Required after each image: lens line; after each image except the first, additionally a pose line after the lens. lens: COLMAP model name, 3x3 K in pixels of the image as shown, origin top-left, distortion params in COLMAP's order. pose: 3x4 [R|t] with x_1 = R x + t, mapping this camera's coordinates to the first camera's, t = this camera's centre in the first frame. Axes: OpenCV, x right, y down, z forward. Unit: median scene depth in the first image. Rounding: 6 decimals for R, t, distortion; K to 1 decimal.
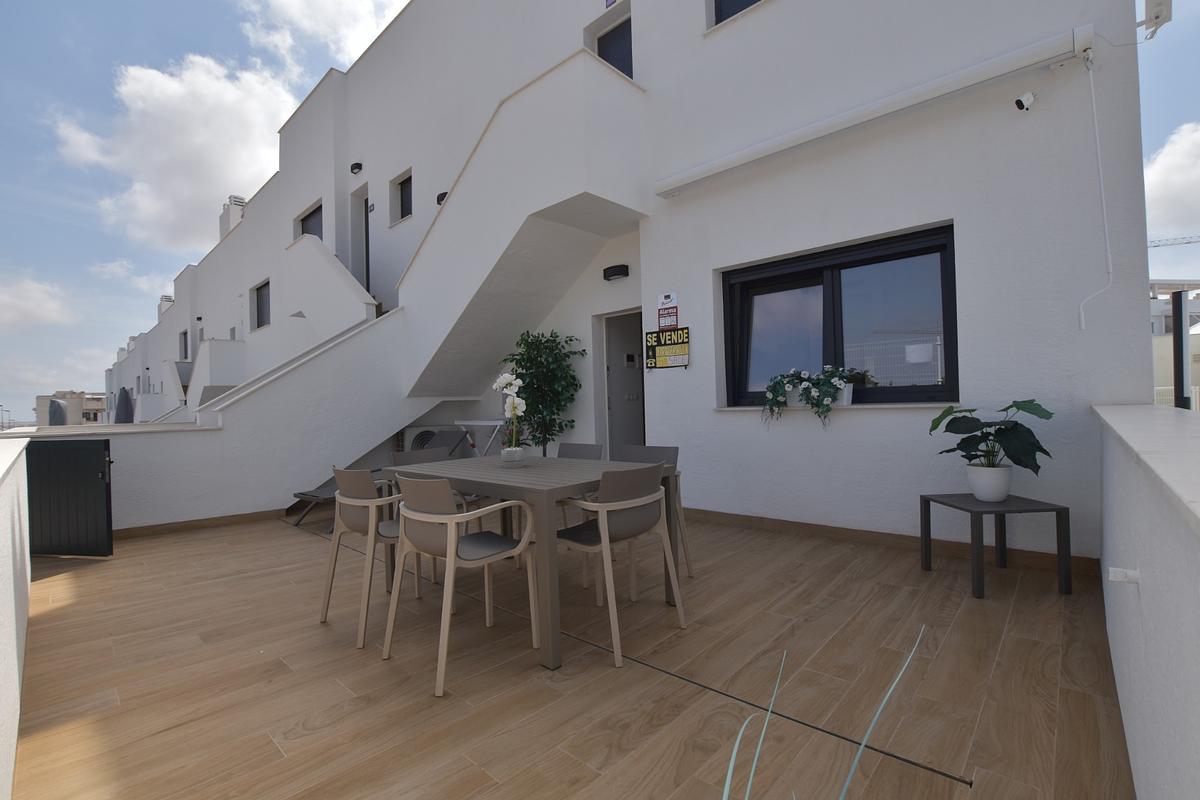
lens RADIAL K [[526.6, 0, 606.0], [0, 526.6, 399.2], [0, 0, 1]] dist [-0.025432, 0.001093]
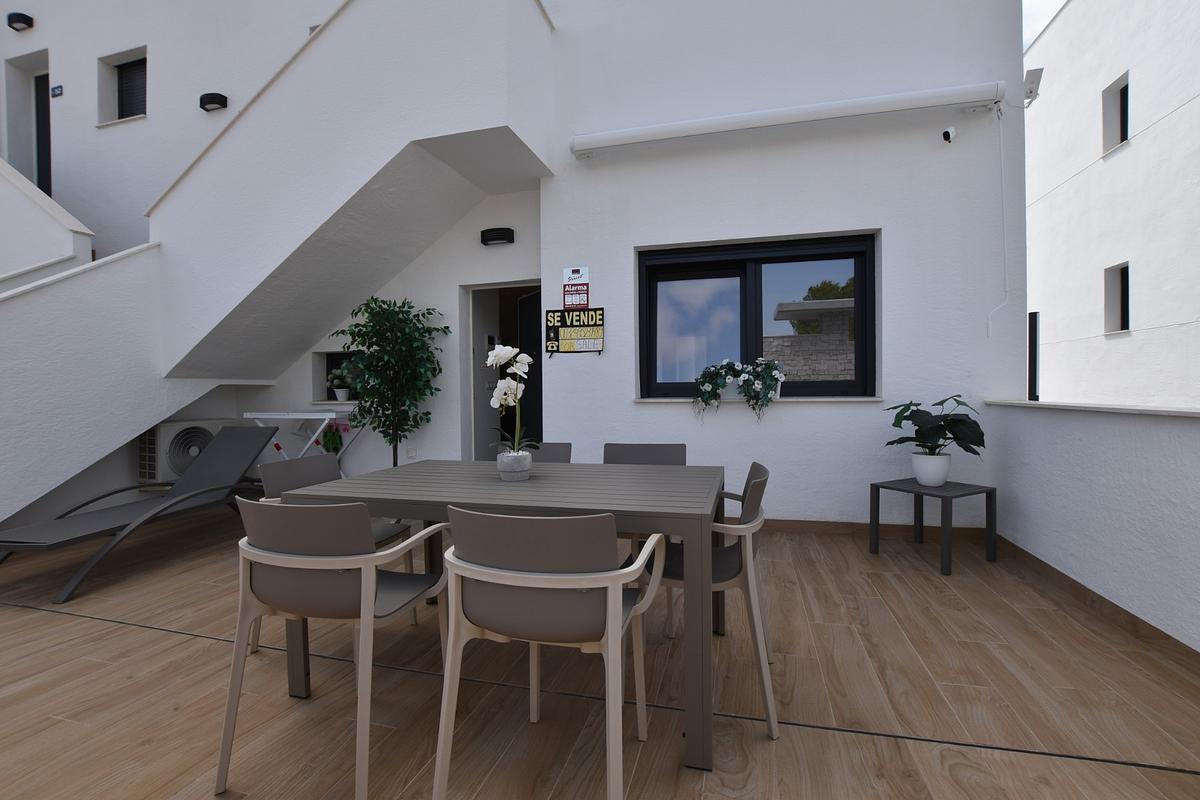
lens RADIAL K [[526.6, 0, 606.0], [0, 526.6, 399.2], [0, 0, 1]] dist [-0.025432, 0.001093]
pose [[0.888904, 0.013548, 0.457893, -0.238420], [-0.019776, 0.999766, 0.008810, 0.008956], [-0.457666, -0.016887, 0.888964, 0.198430]]
